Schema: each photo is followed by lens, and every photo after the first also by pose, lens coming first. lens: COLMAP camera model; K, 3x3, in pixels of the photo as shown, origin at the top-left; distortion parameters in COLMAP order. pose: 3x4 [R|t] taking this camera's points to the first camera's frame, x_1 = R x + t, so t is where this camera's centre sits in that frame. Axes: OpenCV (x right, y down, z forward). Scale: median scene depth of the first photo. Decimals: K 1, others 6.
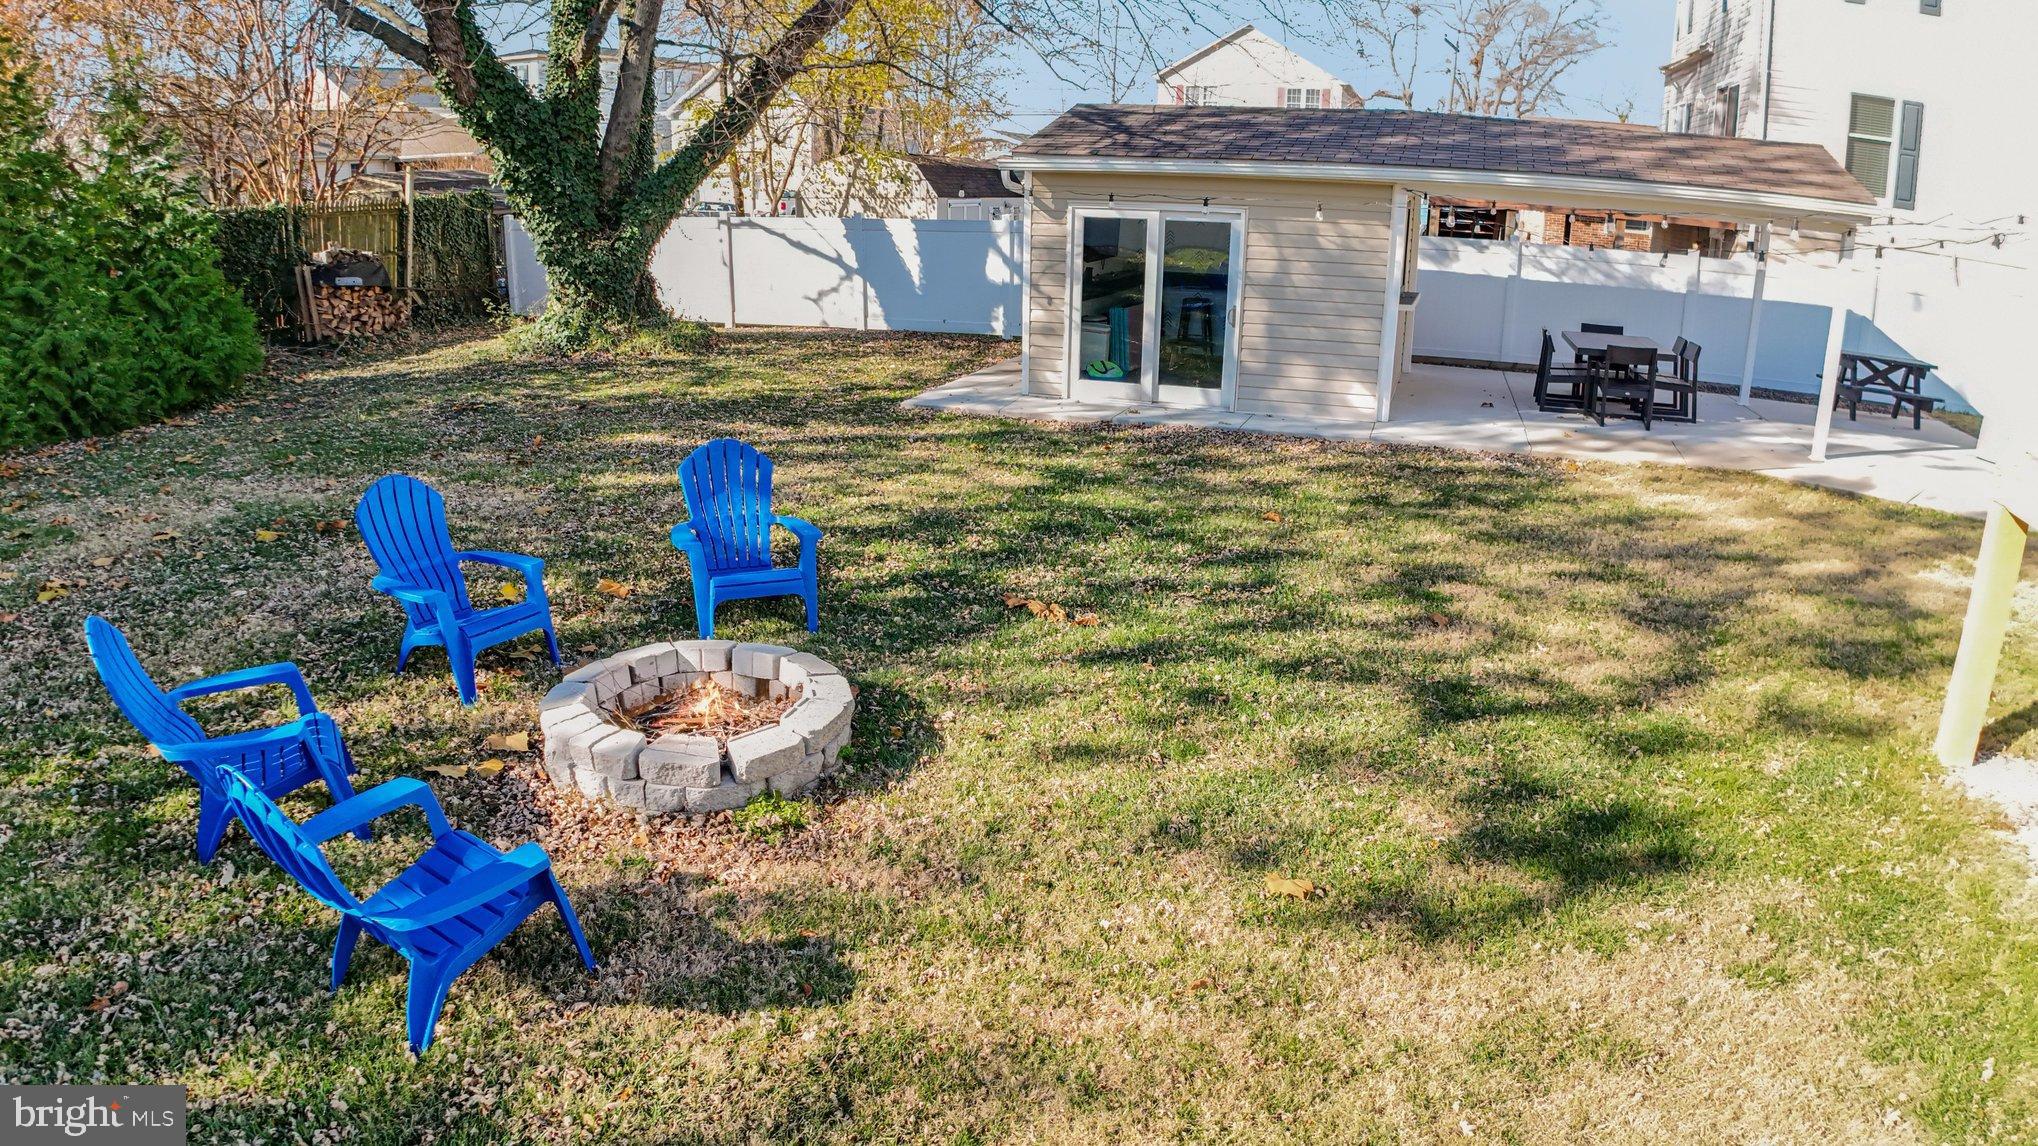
lens RADIAL K [[1263.7, 0, 1012.8], [0, 1263.7, 582.4], [0, 0, 1]] dist [-0.165568, 0.006696]
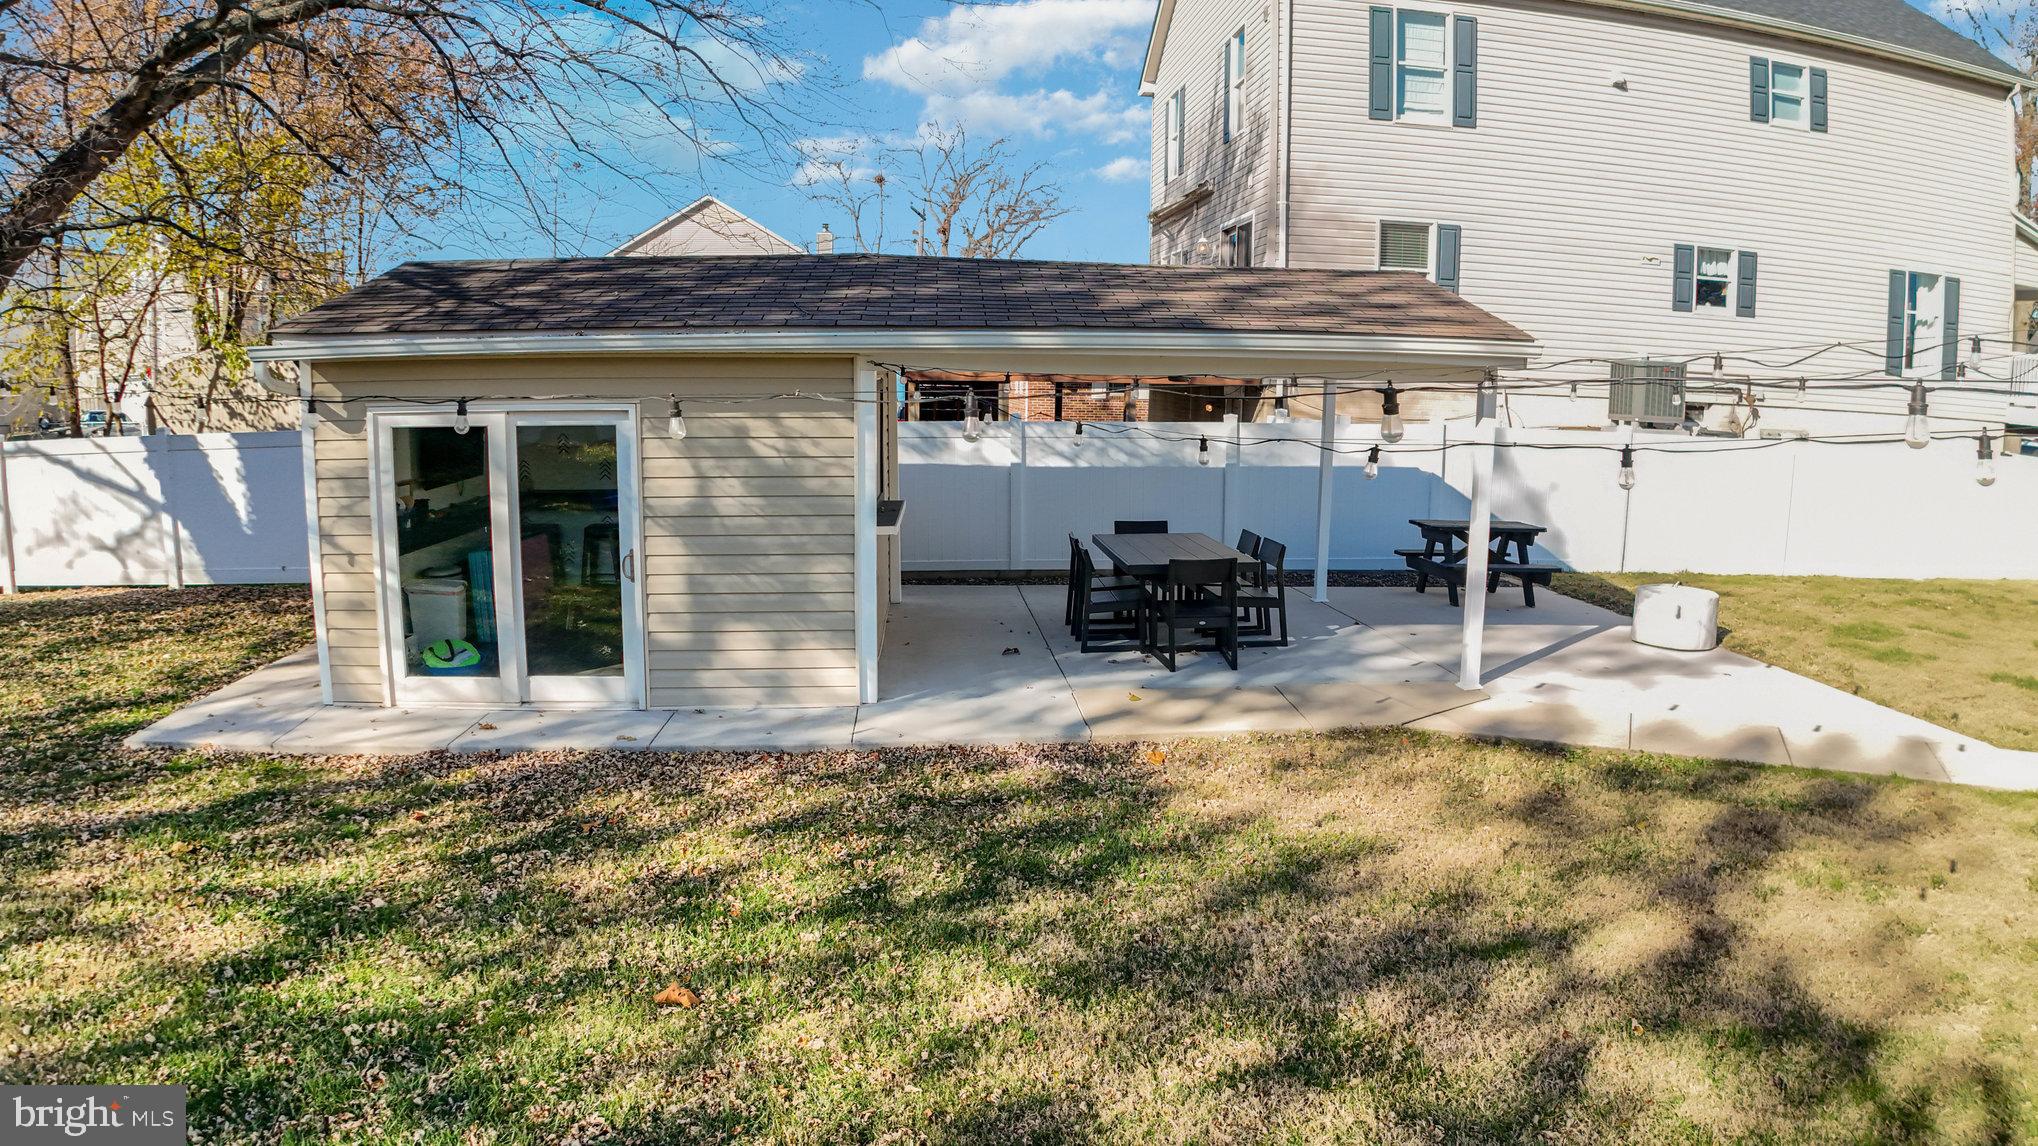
lens RADIAL K [[1263.7, 0, 1012.8], [0, 1263.7, 582.4], [0, 0, 1]] dist [-0.165568, 0.006696]
pose [[0.921178, -0.073670, 0.382104, 0.109761], [0.126396, 0.985321, -0.114744, -0.103317], [-0.368042, 0.153996, 0.916968, 0.324529]]
